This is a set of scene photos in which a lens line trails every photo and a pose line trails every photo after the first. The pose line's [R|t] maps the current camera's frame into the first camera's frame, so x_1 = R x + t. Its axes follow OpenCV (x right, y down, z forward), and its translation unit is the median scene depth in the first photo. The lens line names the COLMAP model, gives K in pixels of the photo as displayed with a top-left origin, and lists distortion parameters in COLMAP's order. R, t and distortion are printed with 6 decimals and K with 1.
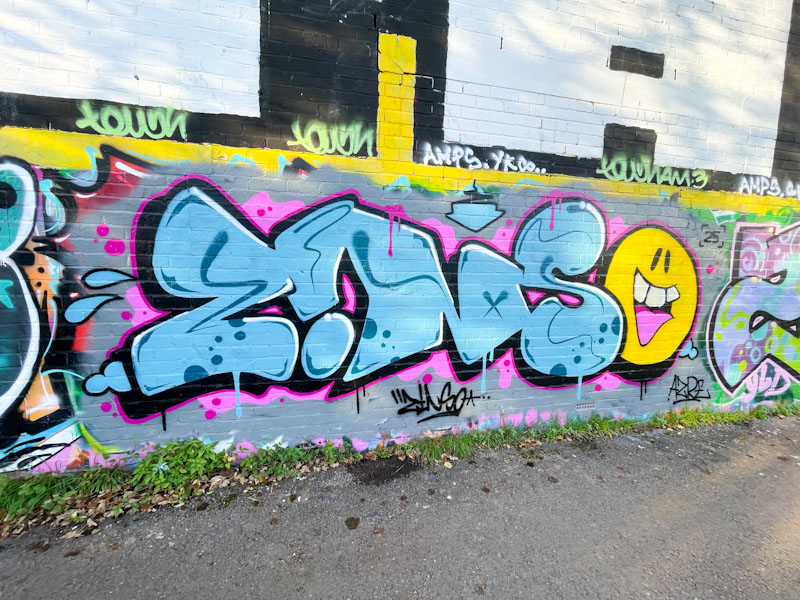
lens RADIAL K [[319.8, 0, 401.6], [0, 319.8, 299.5], [0, 0, 1]] dist [-0.010315, 0.001641]
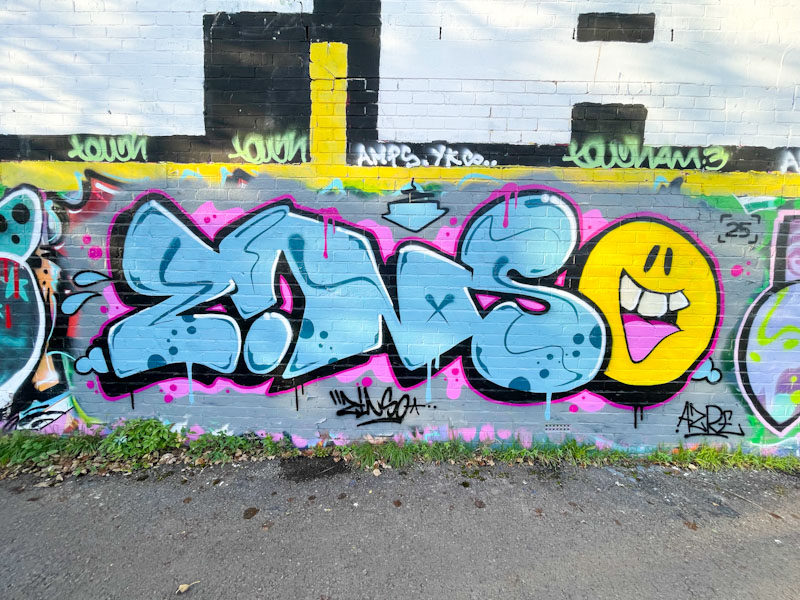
lens RADIAL K [[319.8, 0, 402.7], [0, 319.8, 299.5], [0, 0, 1]] dist [-0.010315, 0.001641]
pose [[0.975763, 0.017040, -0.218165, 0.426467], [-0.020578, 0.999691, -0.013954, 0.005397], [0.217860, 0.018106, 0.975812, 0.062806]]
